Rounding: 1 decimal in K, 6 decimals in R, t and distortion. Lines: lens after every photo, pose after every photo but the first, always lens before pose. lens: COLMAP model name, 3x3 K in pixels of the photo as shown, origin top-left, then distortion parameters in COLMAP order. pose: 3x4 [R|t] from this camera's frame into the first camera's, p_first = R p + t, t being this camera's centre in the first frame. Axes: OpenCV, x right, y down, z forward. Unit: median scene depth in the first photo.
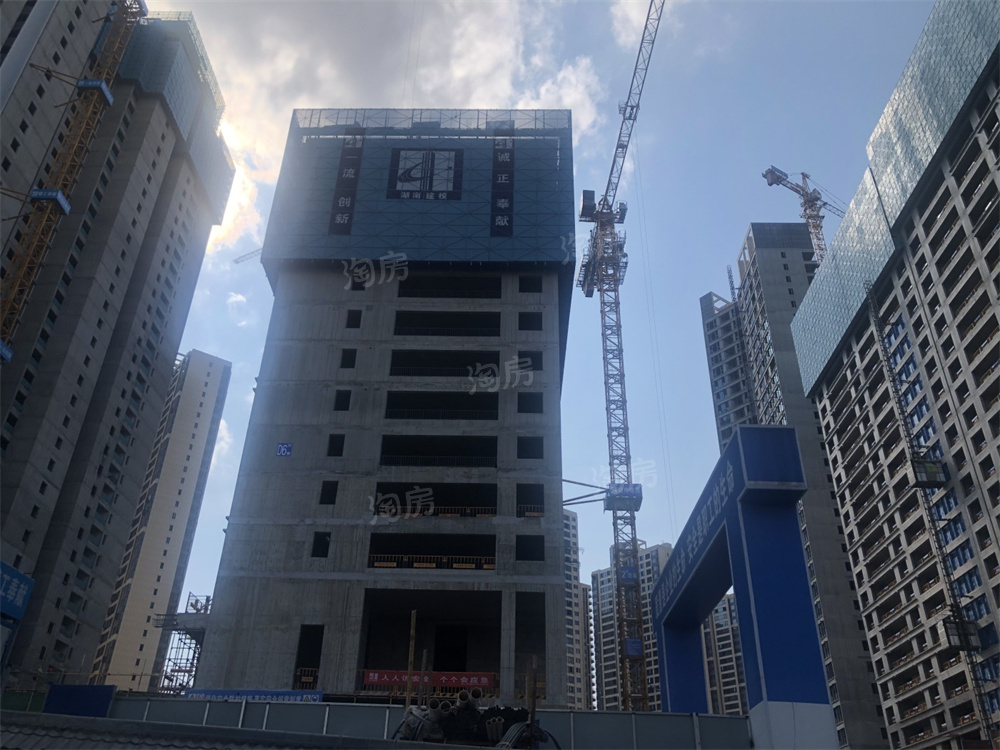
lens RADIAL K [[810.4, 0, 496.6], [0, 810.4, 375.9], [0, 0, 1]] dist [0.036356, -0.025564]
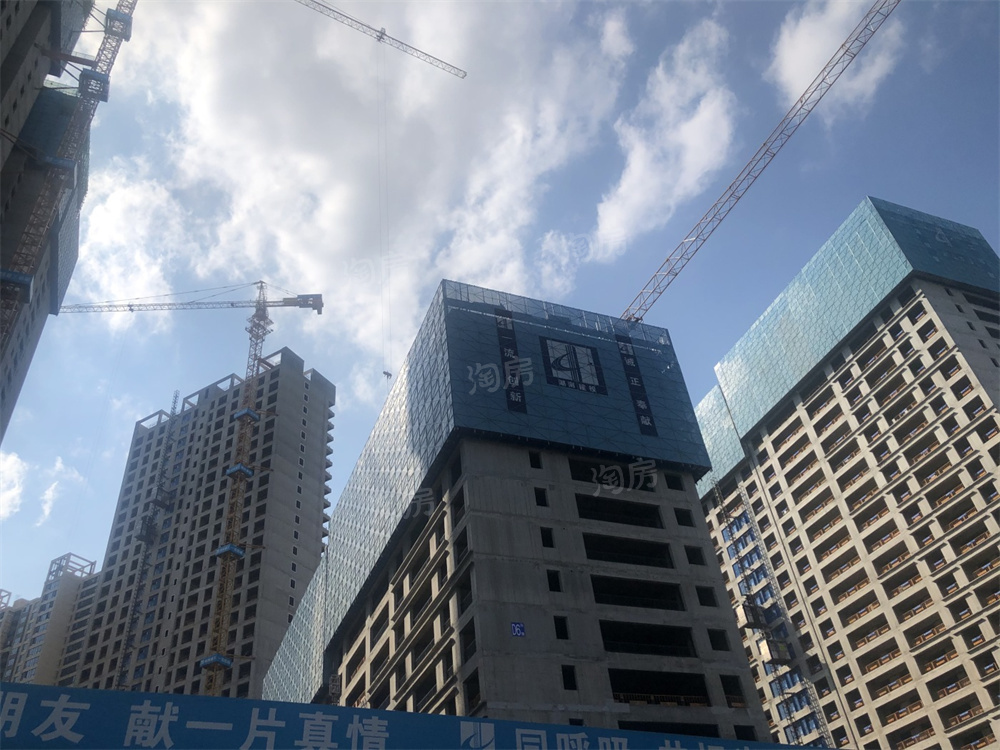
lens RADIAL K [[810.4, 0, 495.6], [0, 810.4, 366.9], [0, 0, 1]] dist [0.036356, -0.025564]
pose [[0.909468, 0.171865, 0.378589, -0.508115], [-0.105149, 0.976042, -0.190491, -0.022367], [-0.402258, 0.133437, 0.905750, 0.039195]]
